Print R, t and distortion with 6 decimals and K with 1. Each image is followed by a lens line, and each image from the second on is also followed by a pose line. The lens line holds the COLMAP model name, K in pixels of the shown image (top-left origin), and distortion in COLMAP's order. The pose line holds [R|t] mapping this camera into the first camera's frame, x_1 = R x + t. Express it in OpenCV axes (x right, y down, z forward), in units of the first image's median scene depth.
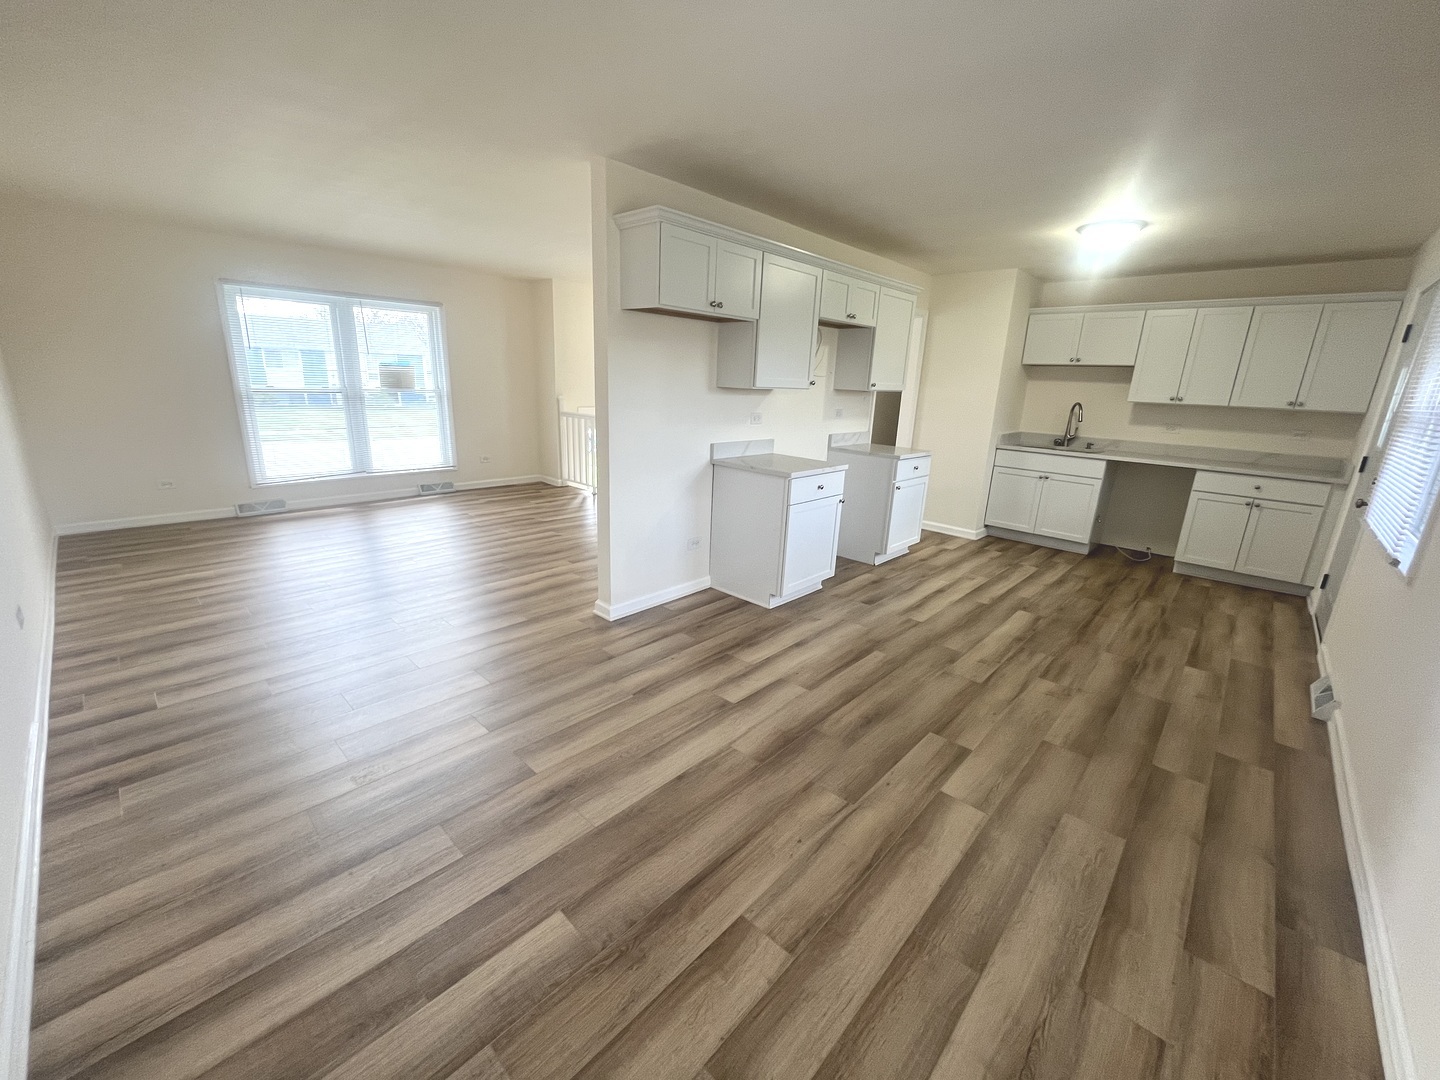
lens RADIAL K [[582.2, 0, 716.4], [0, 582.2, 540.6], [0, 0, 1]] dist [0.001922, 0.000244]
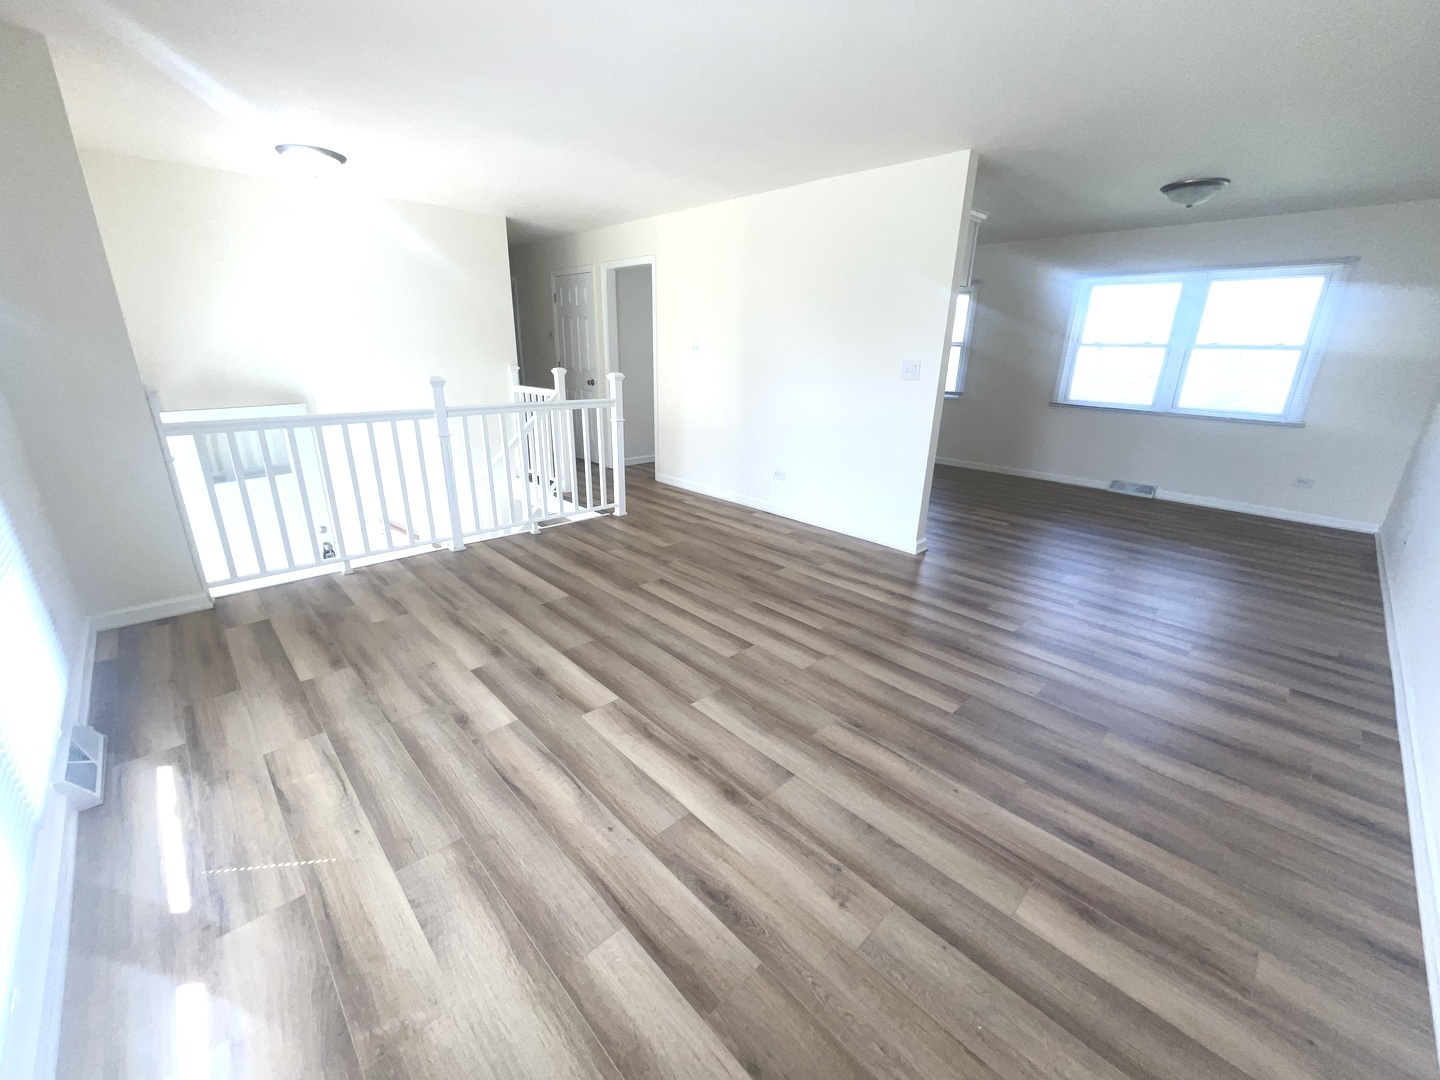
lens RADIAL K [[578.3, 0, 720.4], [0, 578.3, 538.3], [0, 0, 1]] dist [0.000476, 0.000136]
pose [[0.050509, -0.354535, 0.933678, -1.570101], [0.250721, 0.909434, 0.331766, -0.465439], [-0.966741, 0.217335, 0.134823, 1.493264]]
